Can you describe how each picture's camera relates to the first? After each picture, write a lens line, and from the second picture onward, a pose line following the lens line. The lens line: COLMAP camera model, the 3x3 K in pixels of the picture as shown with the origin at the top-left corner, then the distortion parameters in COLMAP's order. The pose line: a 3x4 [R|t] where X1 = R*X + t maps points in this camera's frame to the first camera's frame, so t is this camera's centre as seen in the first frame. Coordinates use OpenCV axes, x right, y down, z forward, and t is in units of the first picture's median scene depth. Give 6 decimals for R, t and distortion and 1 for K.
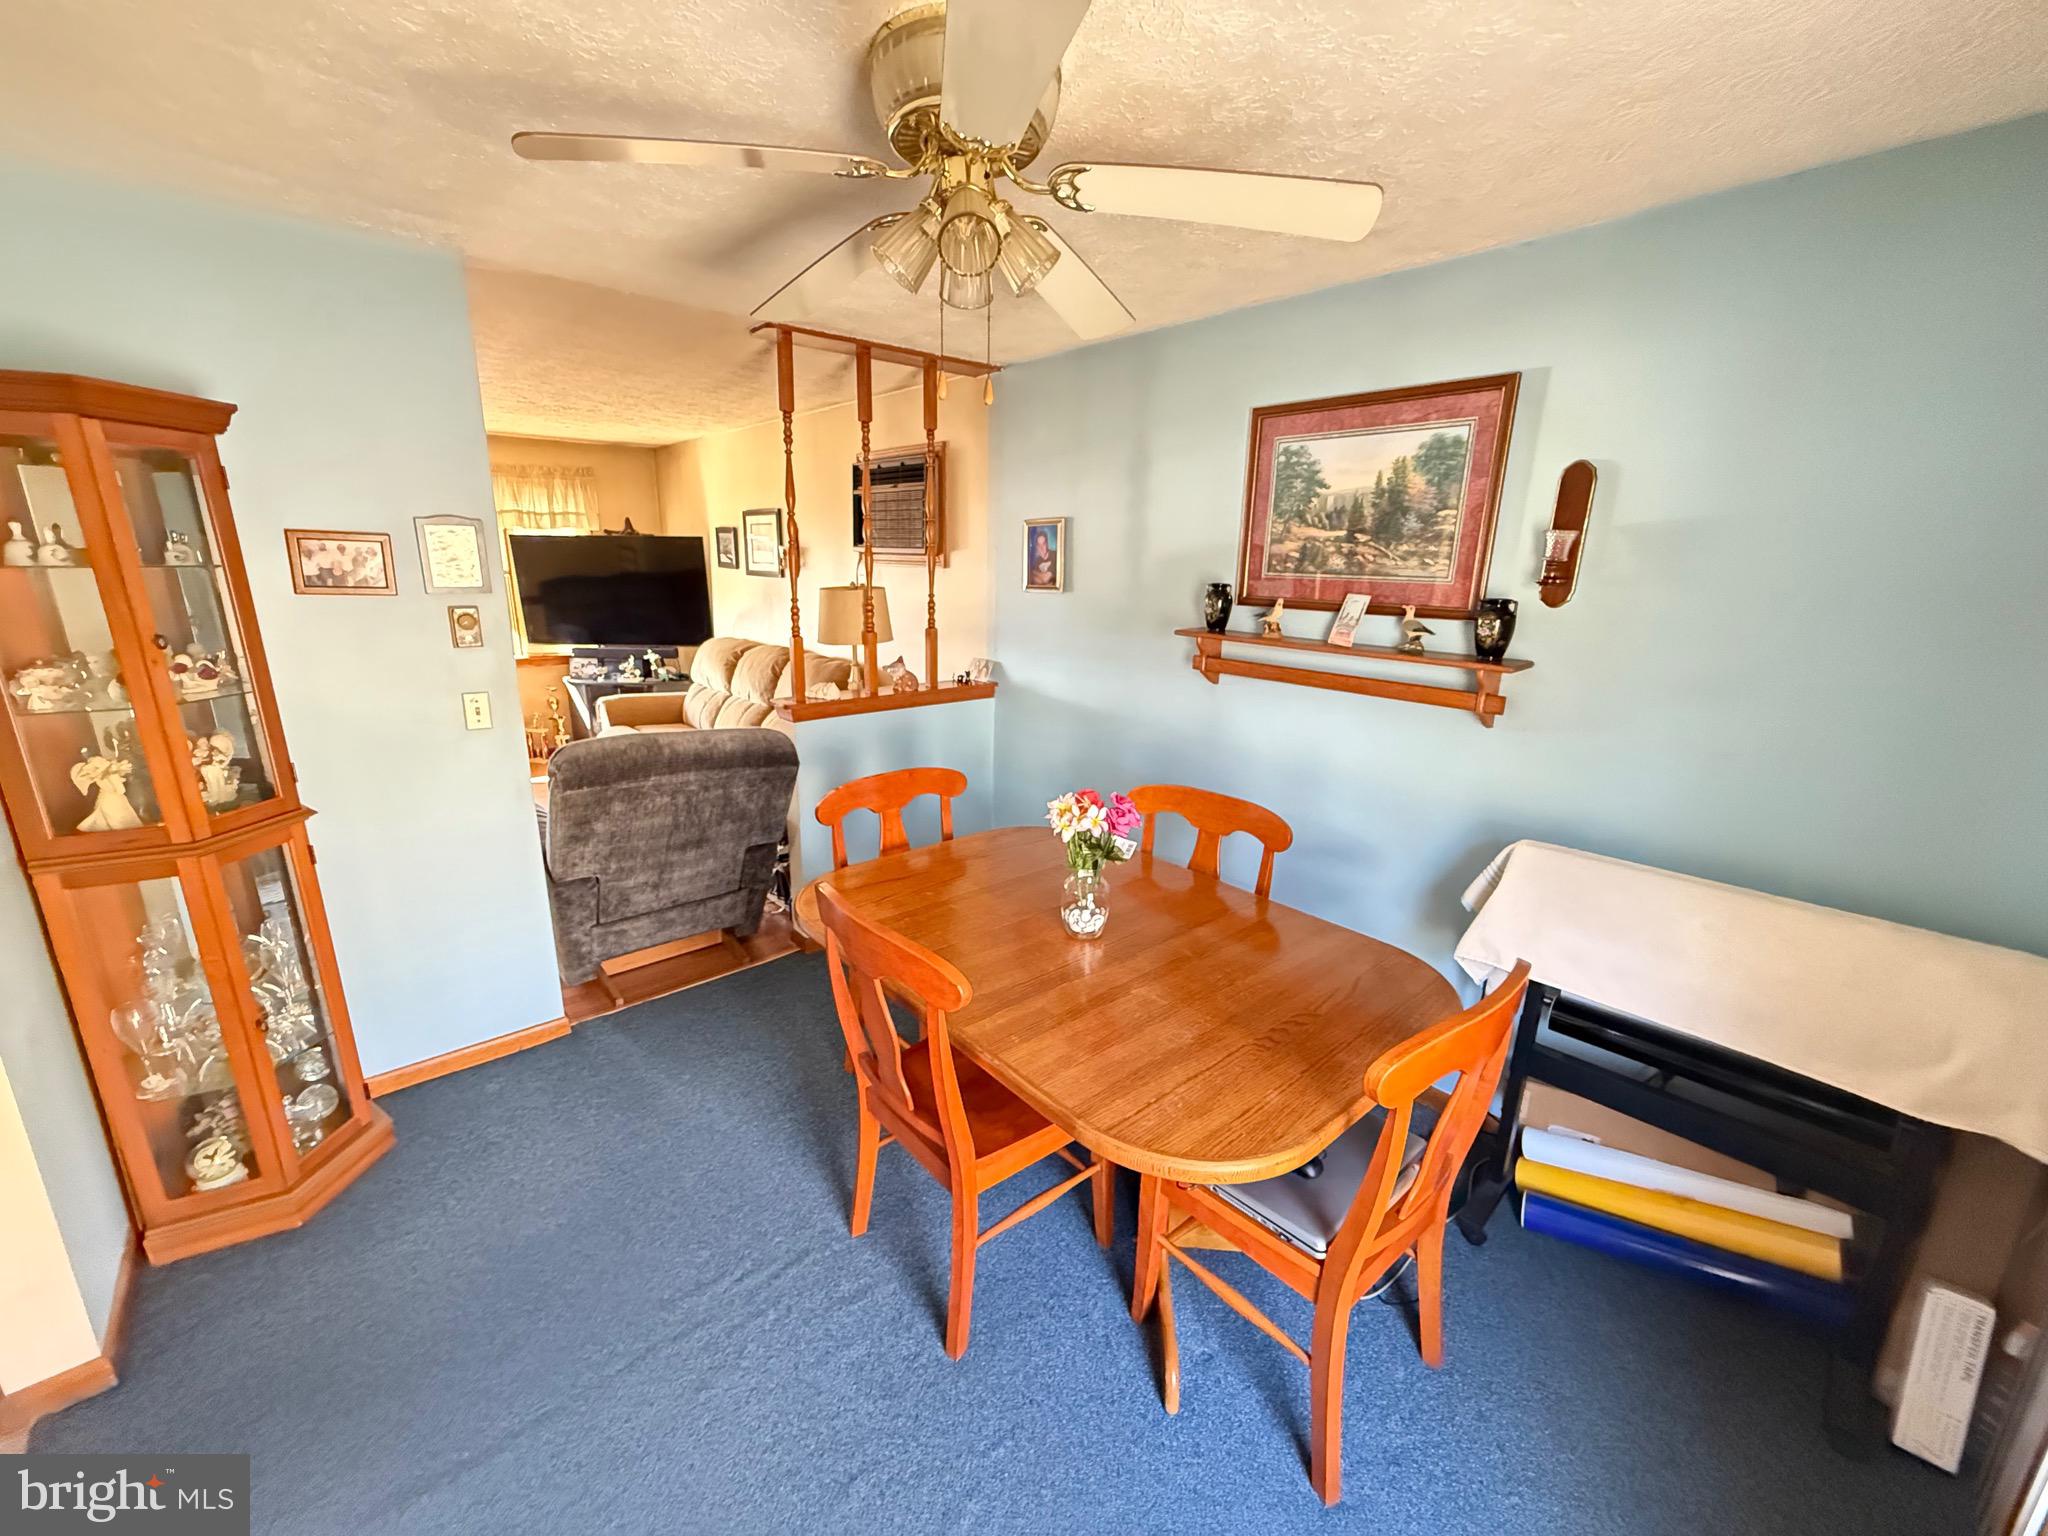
lens RADIAL K [[813.0, 0, 1017.9], [0, 813.0, 768.4], [0, 0, 1]] dist [-0.000034, -0.000058]
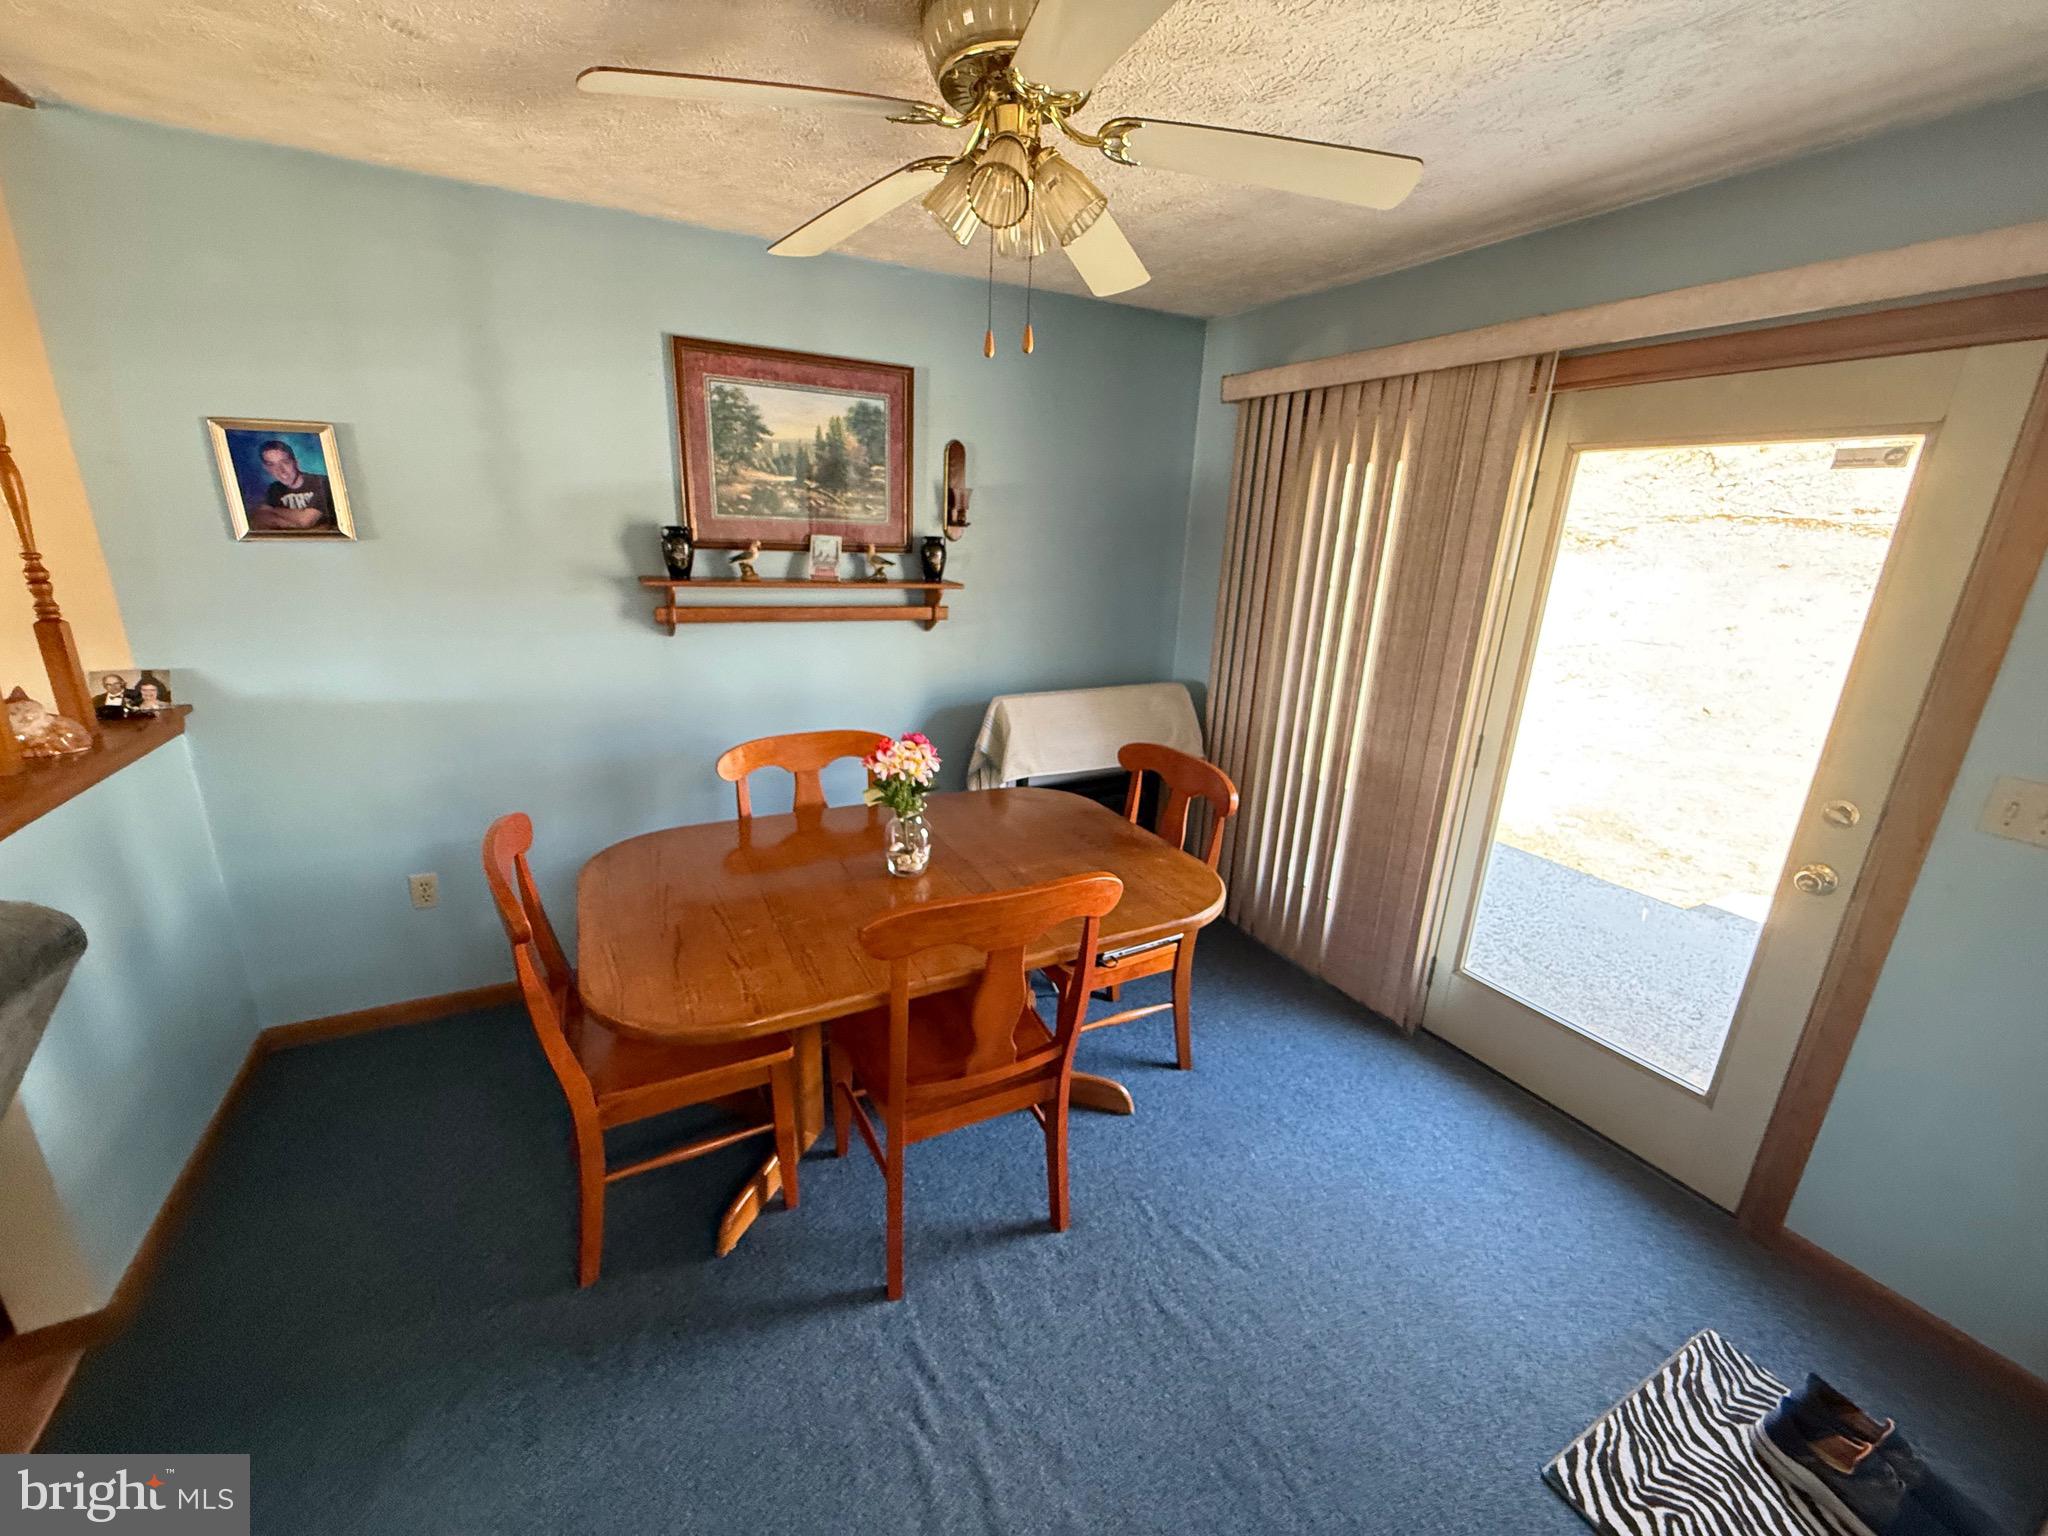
lens RADIAL K [[813.0, 0, 1020.0], [0, 813.0, 767.1], [0, 0, 1]] dist [-0.000034, -0.000058]
pose [[0.233236, -0.292312, 0.927445, -0.664293], [0.212046, 0.946086, 0.244862, -0.123325], [-0.949019, 0.139550, 0.282645, 0.447687]]
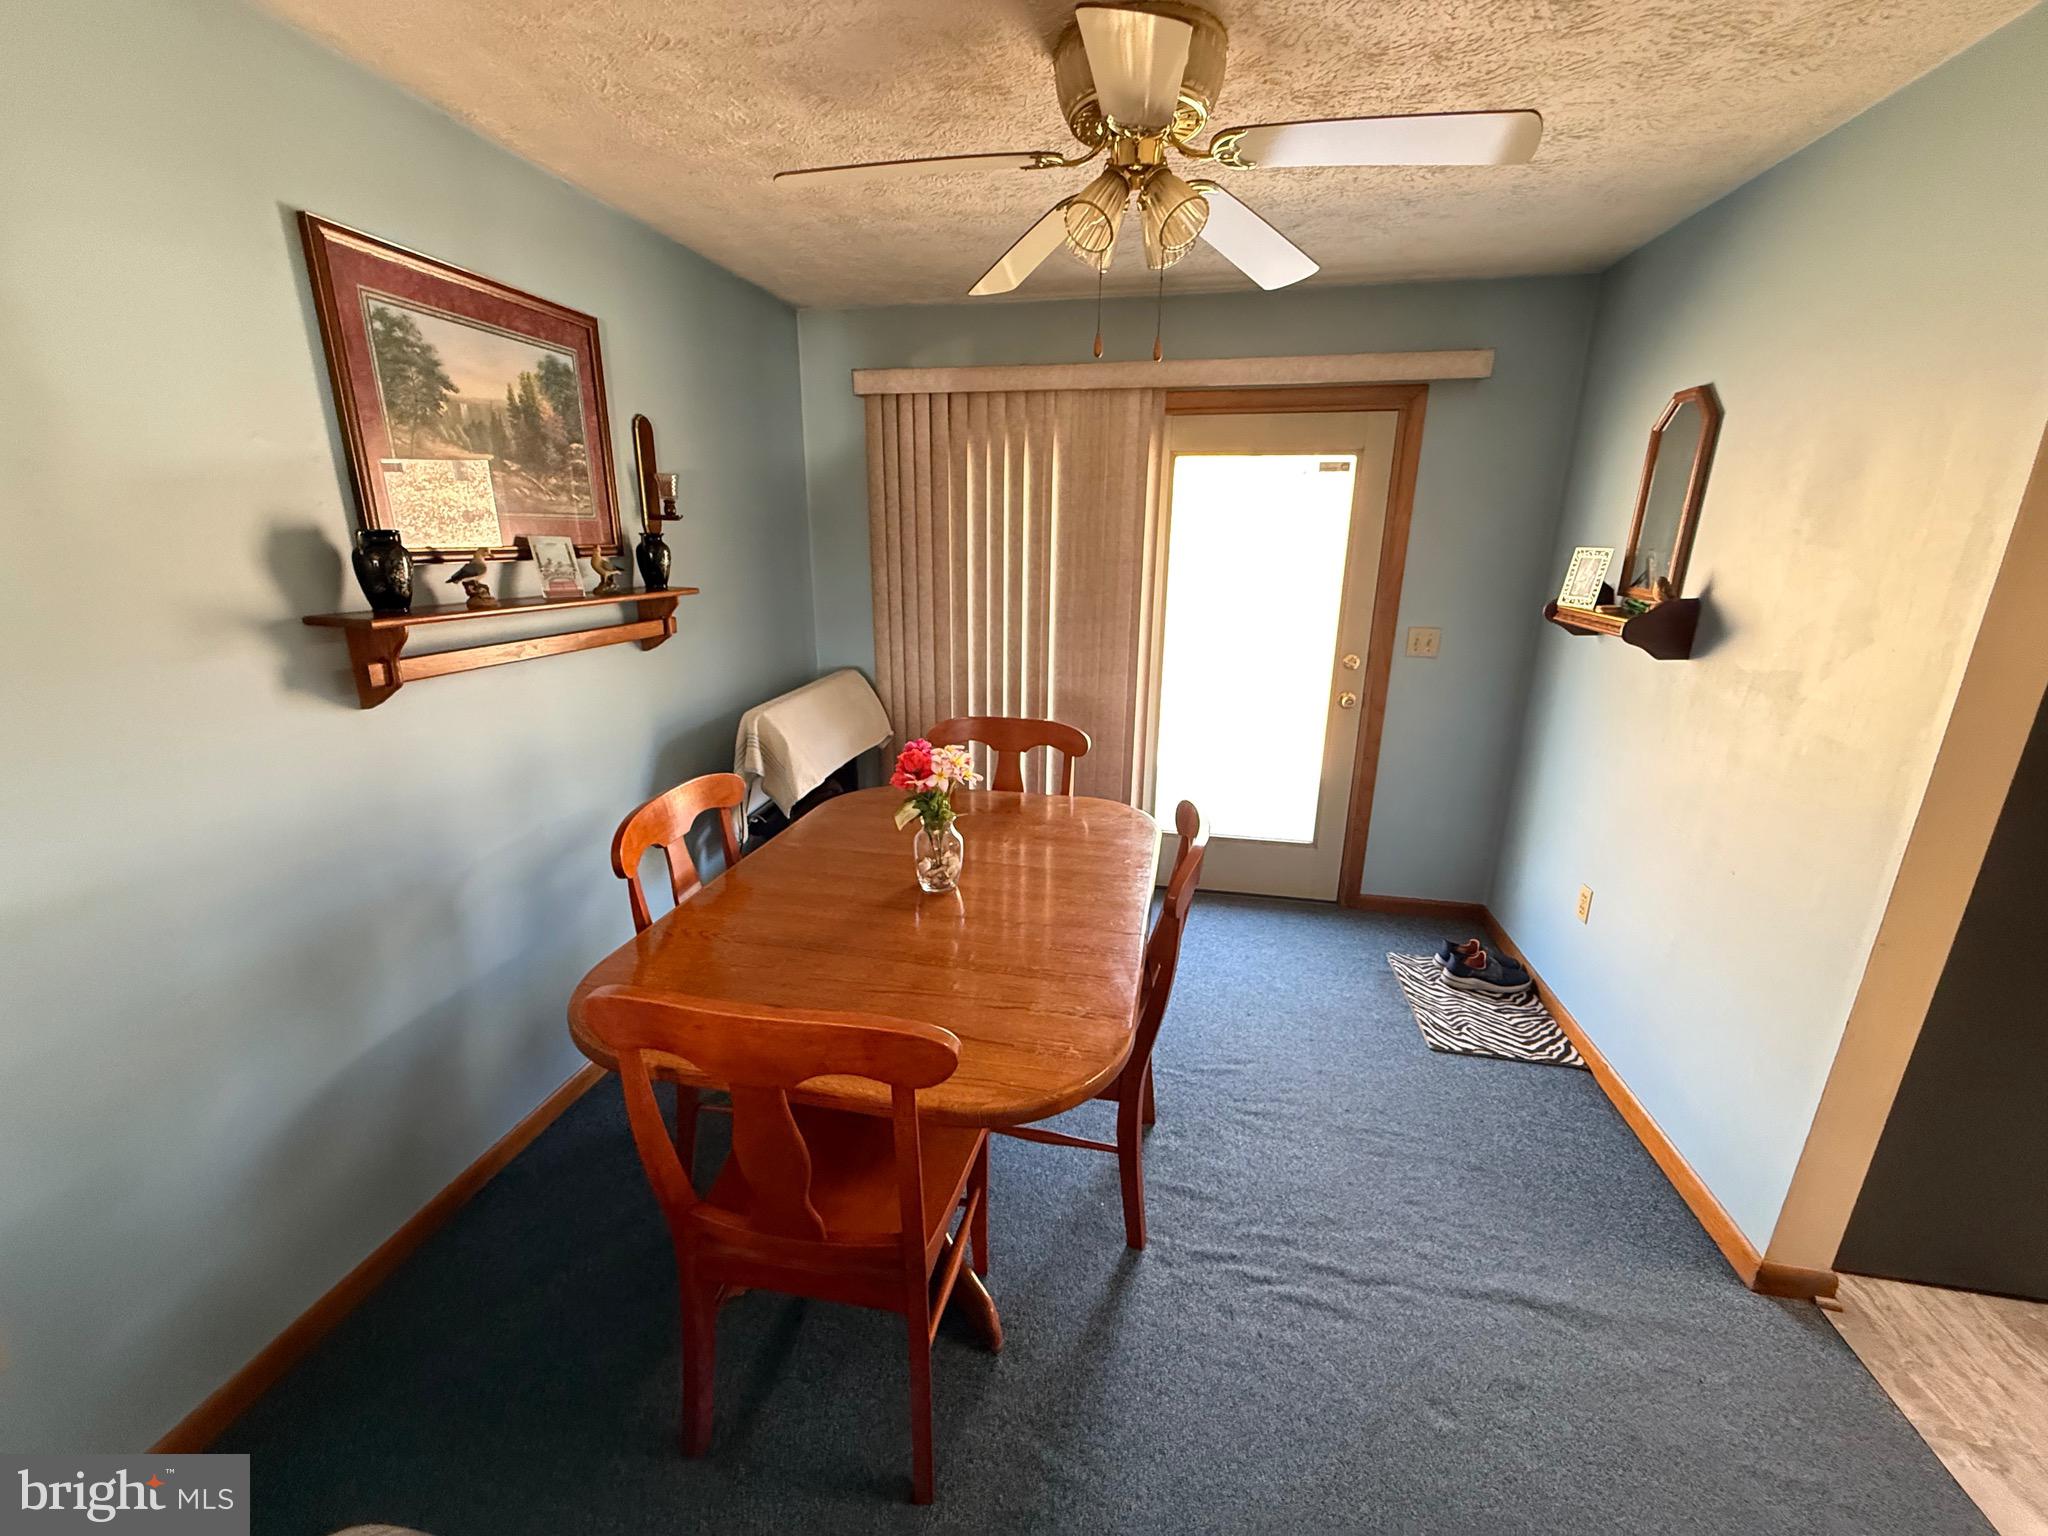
lens RADIAL K [[813.0, 0, 1010.8], [0, 813.0, 769.8], [0, 0, 1]] dist [-0.000034, -0.000058]
pose [[-0.598301, -0.250006, 0.761270, -0.556967], [0.181803, 0.882944, 0.432848, -0.270425], [-0.780374, 0.397374, -0.482815, 1.100279]]
